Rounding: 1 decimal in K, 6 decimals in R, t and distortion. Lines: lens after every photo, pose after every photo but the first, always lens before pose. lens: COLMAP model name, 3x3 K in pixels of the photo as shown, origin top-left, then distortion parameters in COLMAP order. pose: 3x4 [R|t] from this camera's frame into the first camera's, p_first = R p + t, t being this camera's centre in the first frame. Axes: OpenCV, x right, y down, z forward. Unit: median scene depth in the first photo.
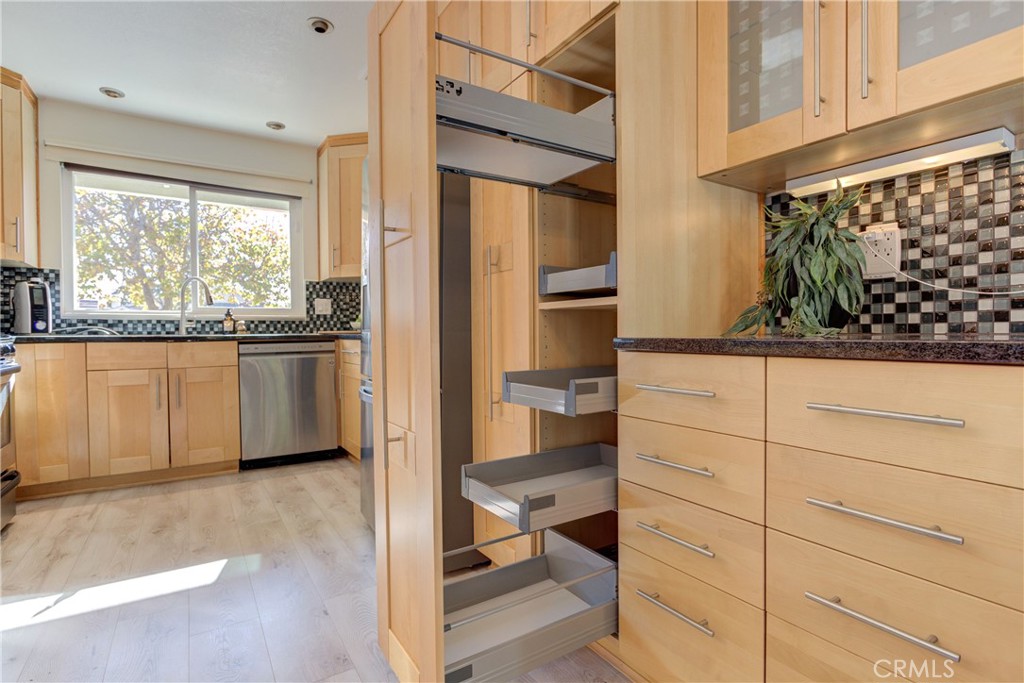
lens RADIAL K [[497.1, 0, 508.6], [0, 497.1, 339.7], [0, 0, 1]] dist [-0.006835, 0.000662]
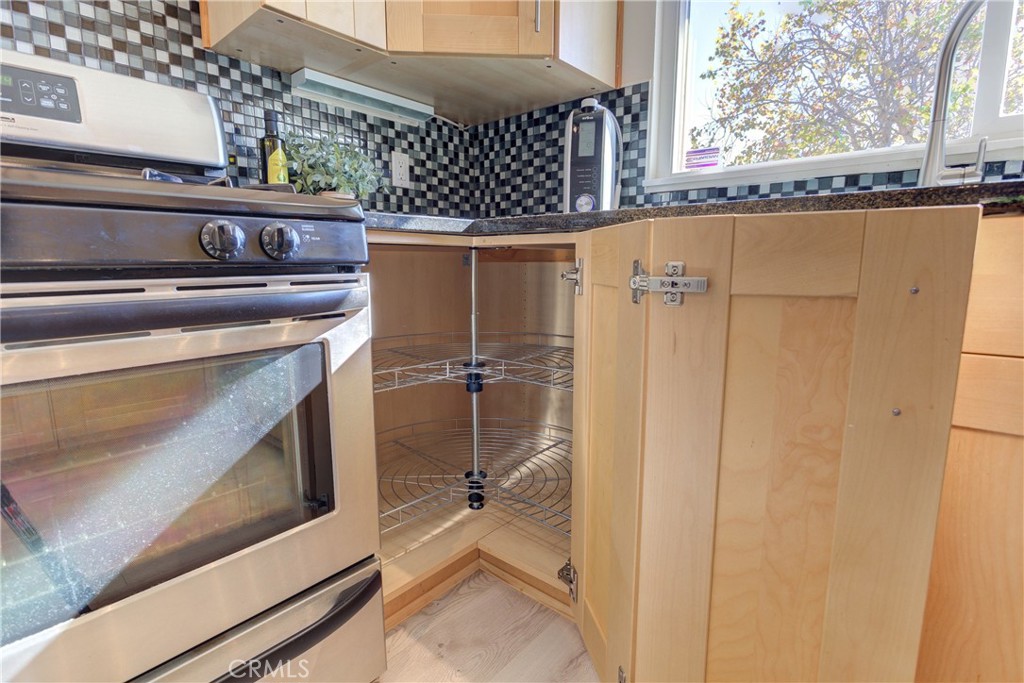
lens RADIAL K [[497.1, 0, 508.6], [0, 497.1, 339.7], [0, 0, 1]] dist [-0.006835, 0.000662]
pose [[0.295979, 0.143615, -0.944336, -0.498507], [-0.011778, 0.989106, 0.146732, 0.024538], [0.955122, -0.032307, 0.294446, 0.752982]]
